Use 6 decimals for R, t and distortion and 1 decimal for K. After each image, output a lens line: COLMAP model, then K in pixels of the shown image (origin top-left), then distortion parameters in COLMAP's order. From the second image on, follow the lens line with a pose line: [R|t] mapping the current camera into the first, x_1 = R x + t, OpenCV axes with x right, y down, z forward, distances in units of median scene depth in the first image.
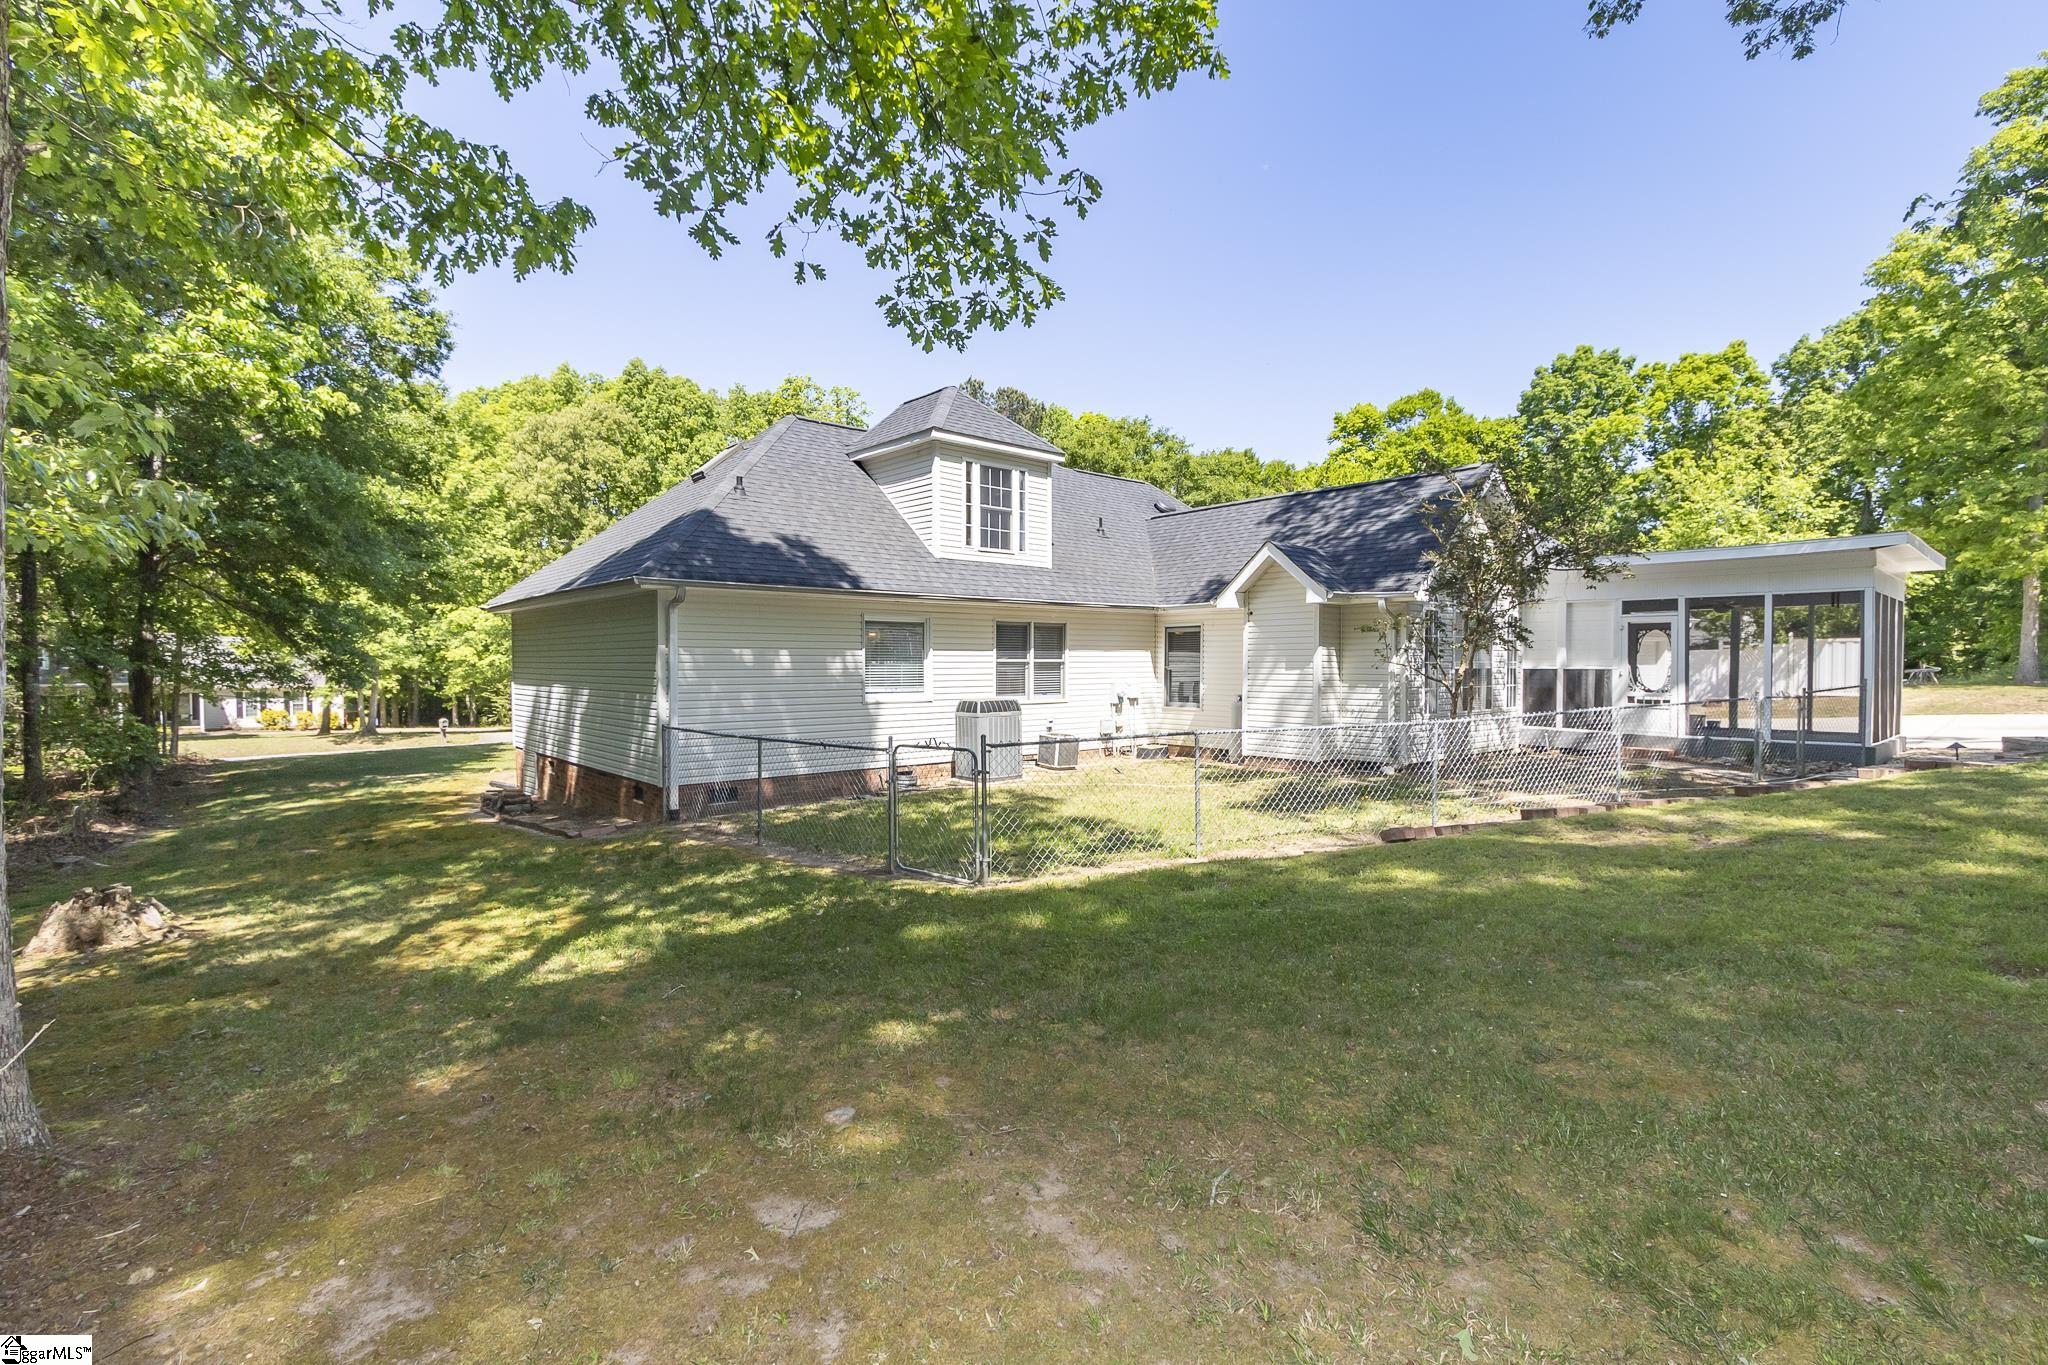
lens RADIAL K [[947.4, 0, 1031.3], [0, 947.4, 695.6], [0, 0, 1]] dist [0.010294, 0.000344]
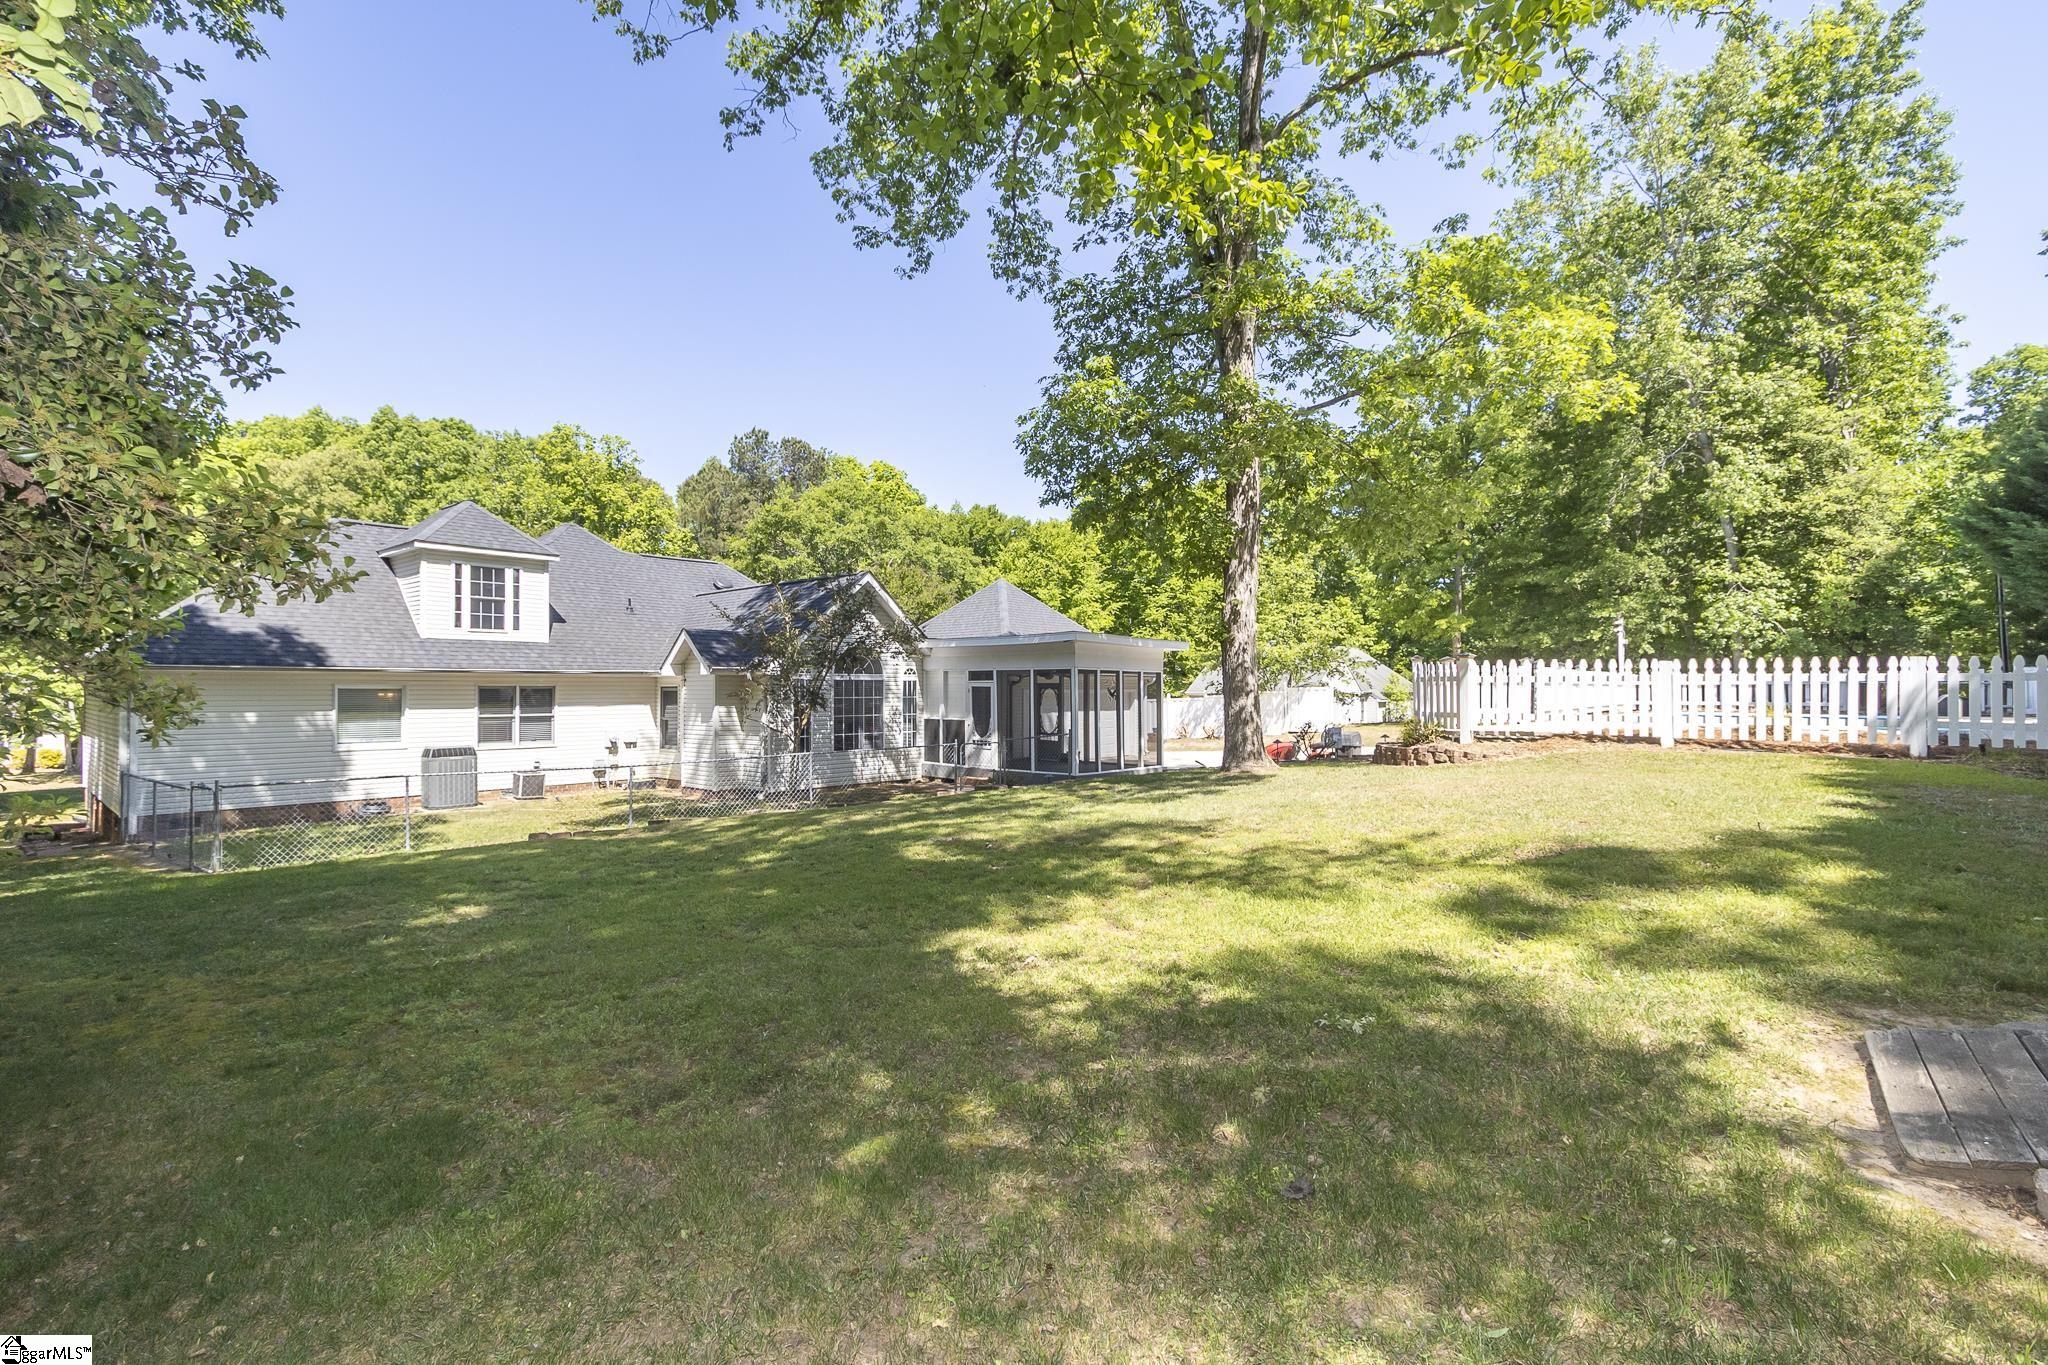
lens RADIAL K [[947.4, 0, 1031.3], [0, 947.4, 695.6], [0, 0, 1]] dist [0.010294, 0.000344]
pose [[0.992328, 0.000071, 0.123636, 0.537669], [0.003507, 0.999581, -0.028718, -0.024066], [-0.123586, 0.028931, 0.991912, -0.378706]]
